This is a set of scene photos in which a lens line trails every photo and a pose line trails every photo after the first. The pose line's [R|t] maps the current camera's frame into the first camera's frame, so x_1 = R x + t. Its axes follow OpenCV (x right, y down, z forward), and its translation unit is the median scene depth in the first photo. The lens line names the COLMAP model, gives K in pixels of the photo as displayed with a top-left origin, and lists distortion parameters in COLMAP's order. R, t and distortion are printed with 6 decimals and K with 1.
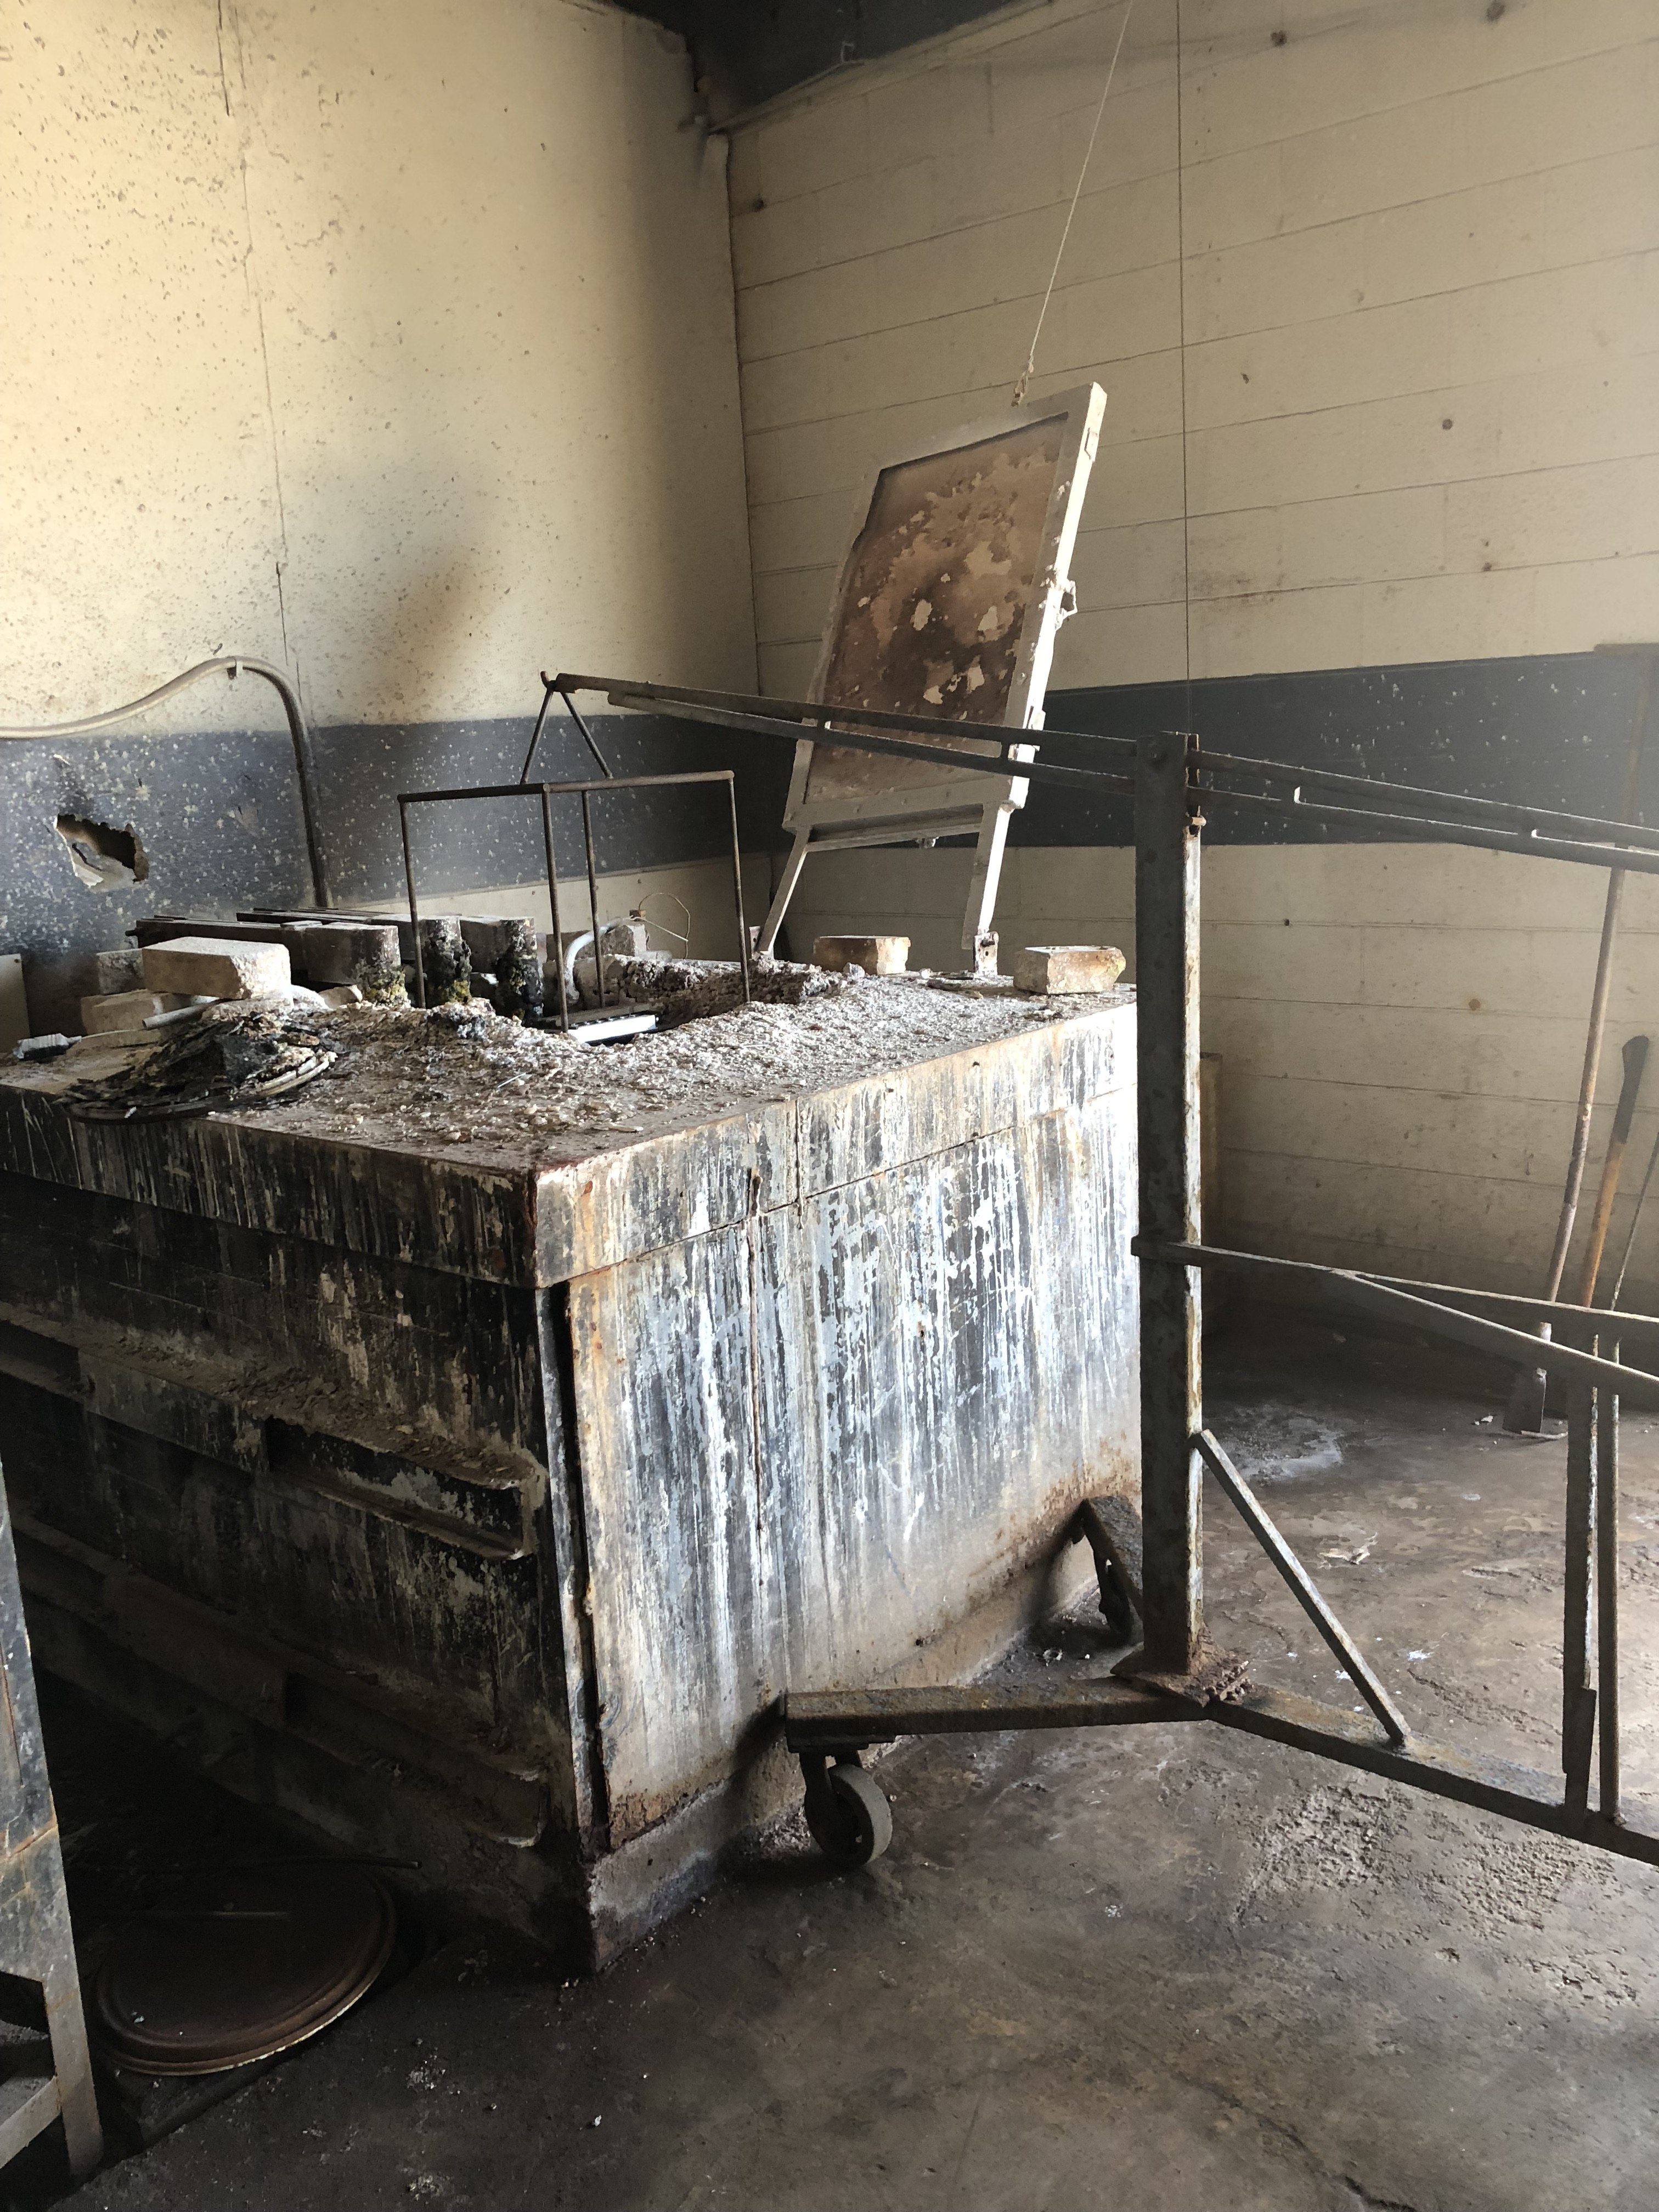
lens RADIAL K [[1839.8, 0, 828.3], [0, 1839.8, 1078.6], [0, 0, 1]] dist [0.082882, -0.184559]
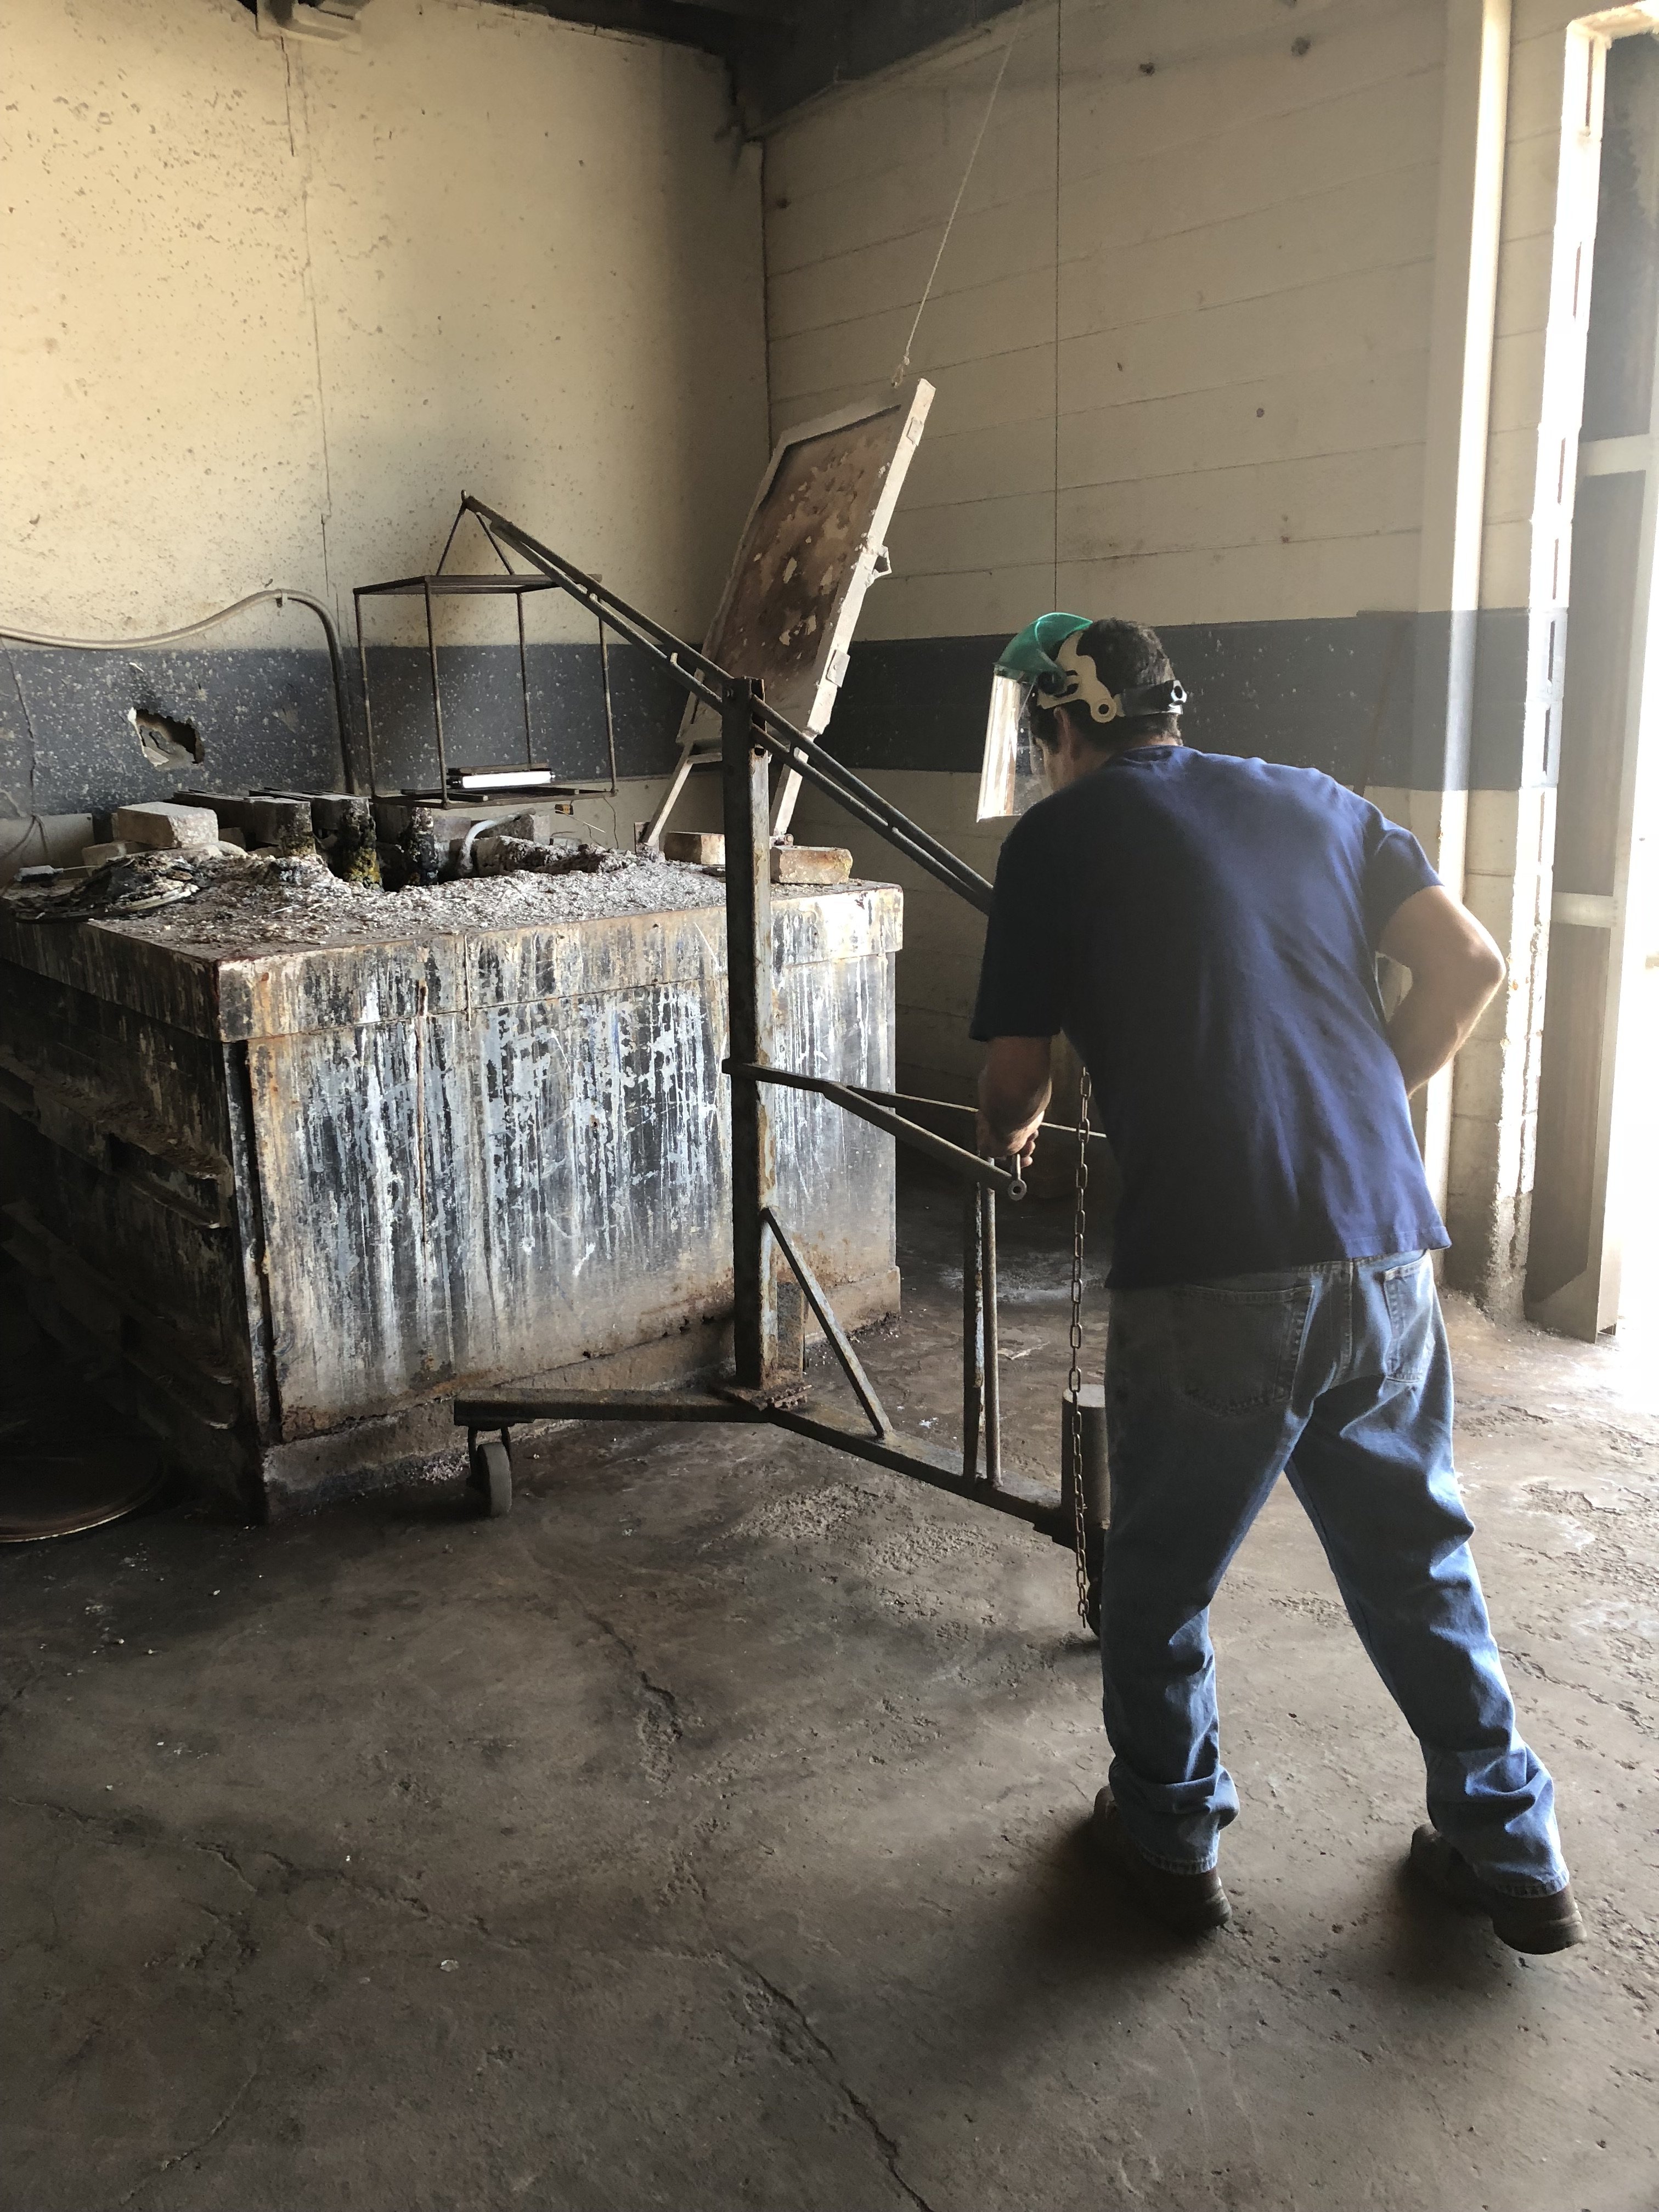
lens RADIAL K [[1836.9, 0, 824.3], [0, 1836.9, 1088.6], [0, 0, 1]] dist [0.109252, -0.237200]
pose [[0.976756, 0.079049, -0.199247, 0.479956], [-0.070202, 0.996223, 0.051095, 0.033104], [0.202534, -0.035919, 0.978616, -0.271961]]
